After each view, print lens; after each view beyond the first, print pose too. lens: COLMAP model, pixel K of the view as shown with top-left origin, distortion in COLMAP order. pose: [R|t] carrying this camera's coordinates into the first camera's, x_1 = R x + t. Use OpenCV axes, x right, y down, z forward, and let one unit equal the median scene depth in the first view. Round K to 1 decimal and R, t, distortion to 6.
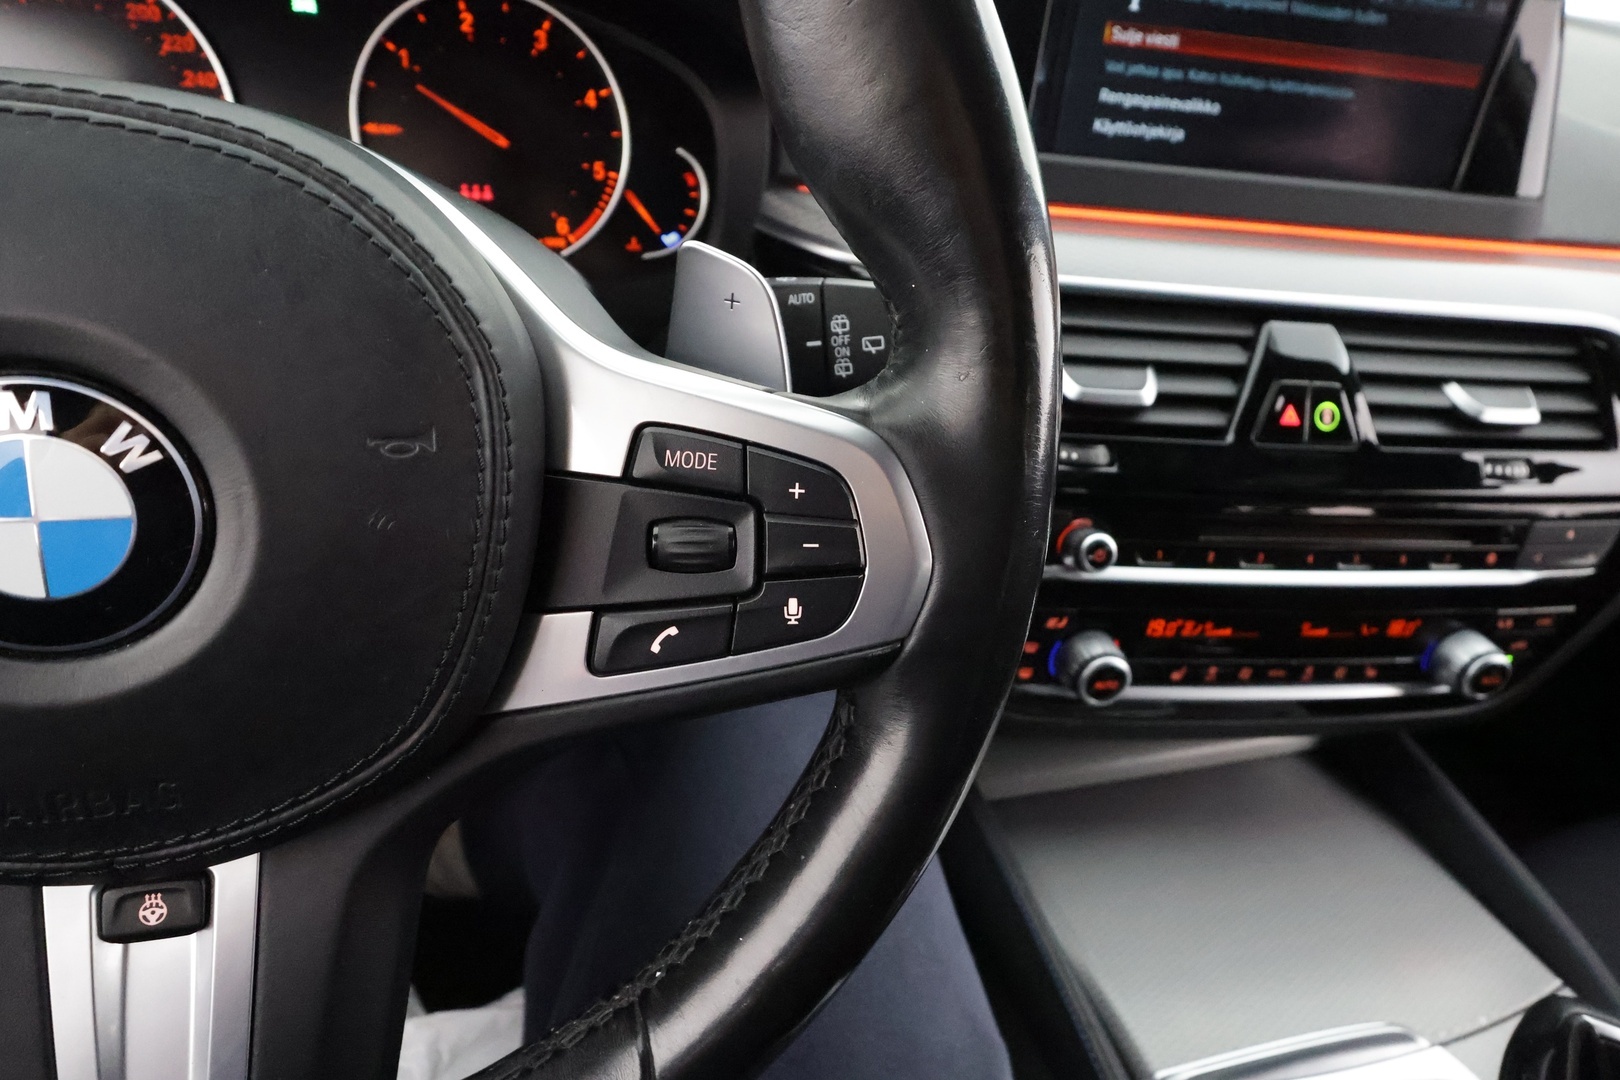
lens RADIAL K [[943.9, 0, 800.5], [0, 943.9, 535.8], [0, 0, 1]] dist [-0.004112, -0.002205]
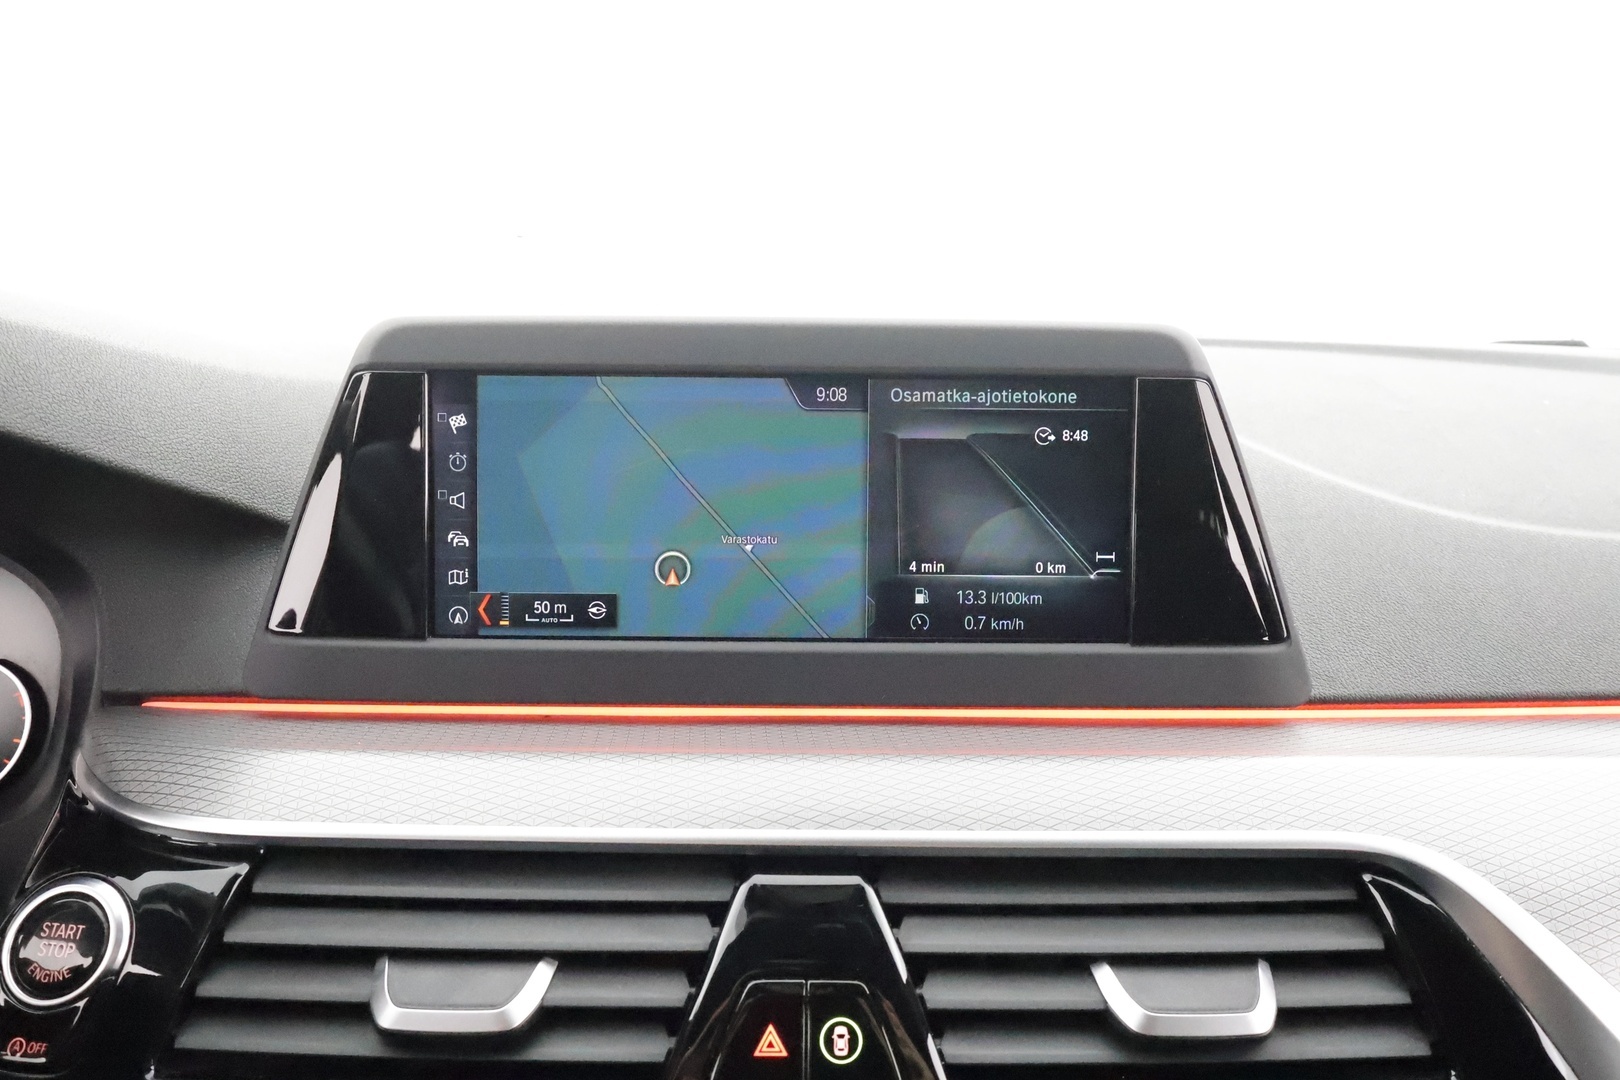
lens RADIAL K [[1229.3, 0, 807.6], [0, 1229.3, 538.4], [0, 0, 1]] dist [0.005600, 0.021450]
pose [[0.987481, -0.071687, -0.140507, 0.685536], [0.013438, 0.925758, -0.377877, -0.129810], [0.157164, 0.371259, 0.915132, 0.183113]]
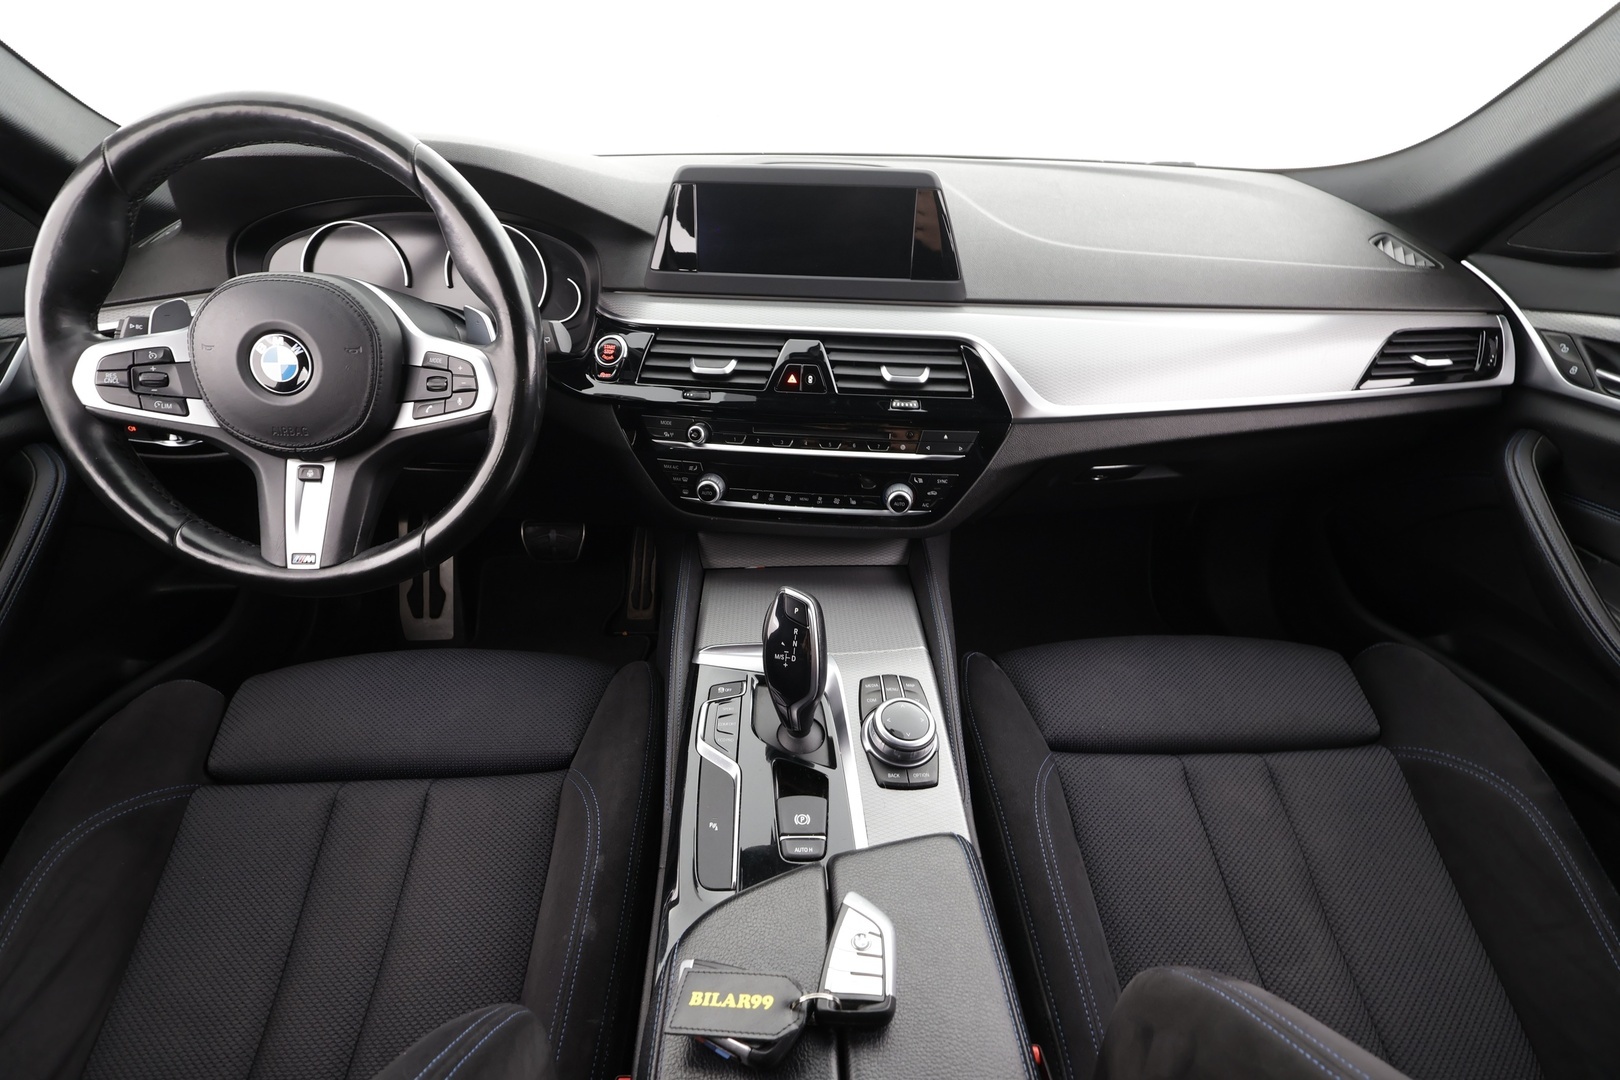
lens RADIAL K [[751.1, 0, 806.3], [0, 751.1, 542.9], [0, 0, 1]] dist [-0.002577, 0.001411]
pose [[0.967863, 0.034855, -0.249052, 1.037663], [-0.046126, 0.998152, -0.039560, 0.345578], [0.247213, 0.049776, 0.967682, -0.746187]]
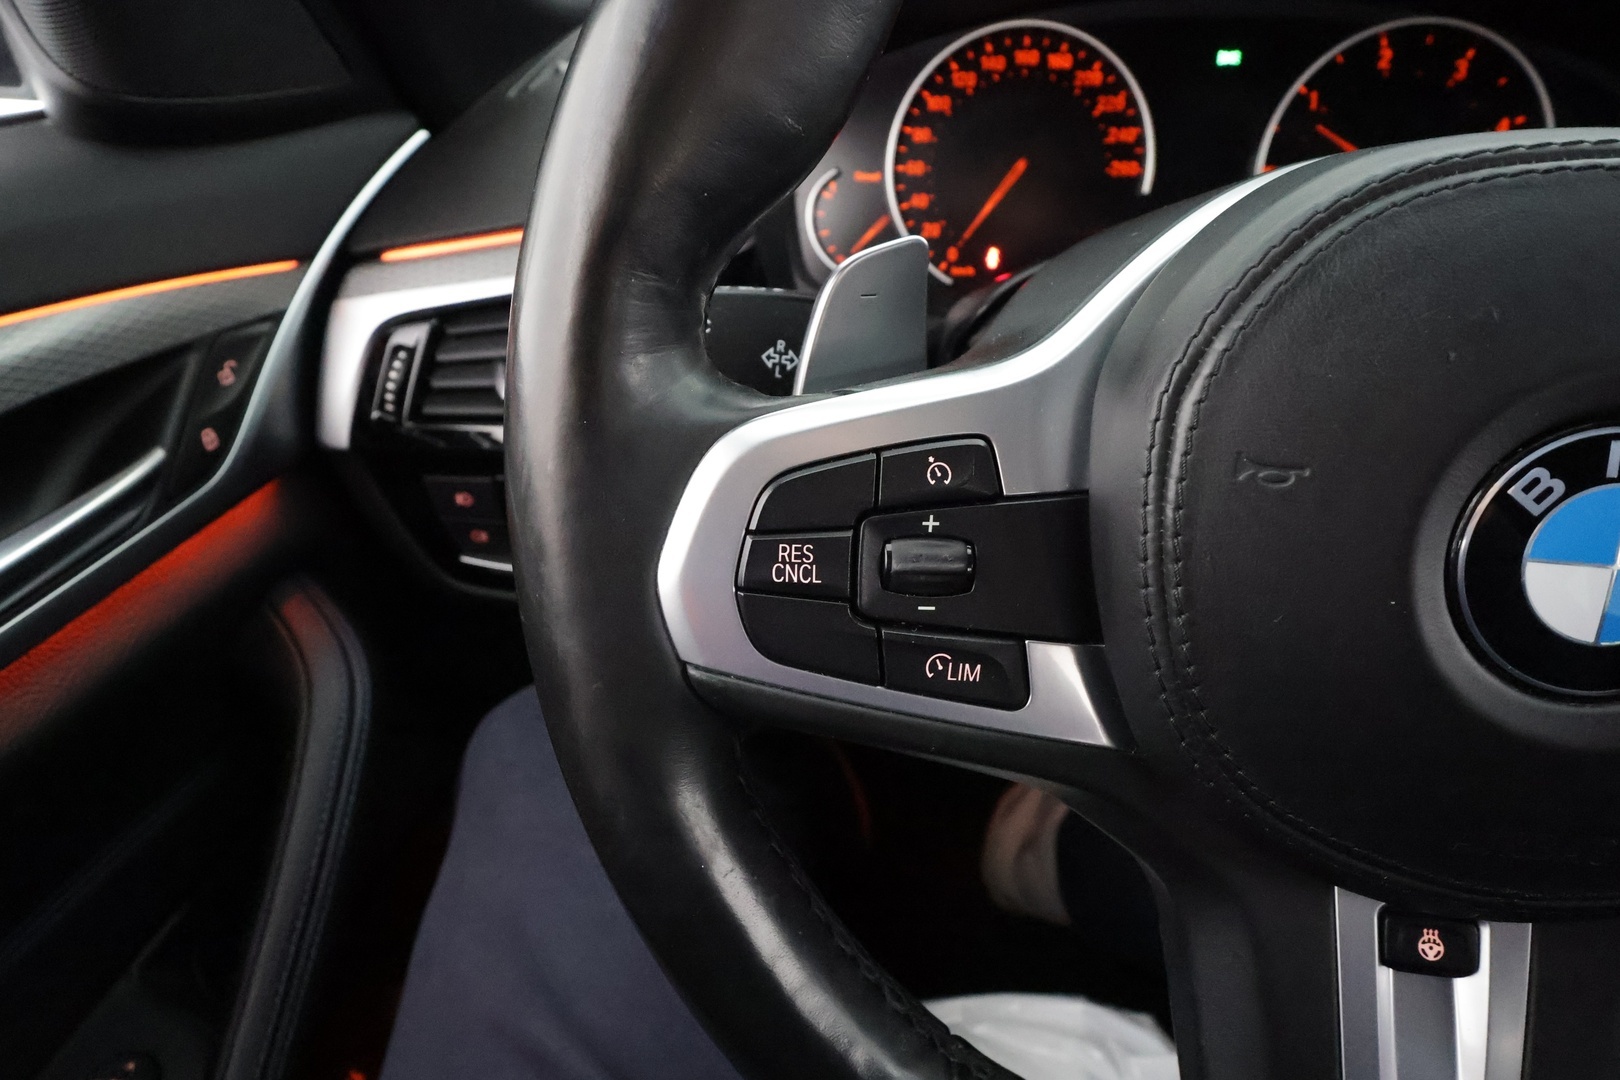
lens RADIAL K [[943.9, 0, 761.7], [0, 943.9, 543.7], [0, 0, 1]] dist [-0.004112, -0.002205]
pose [[0.904040, 0.103219, -0.414798, -0.461357], [-0.115046, 0.993354, -0.003552, 0.026569], [0.411674, 0.050932, 0.909907, -0.113494]]
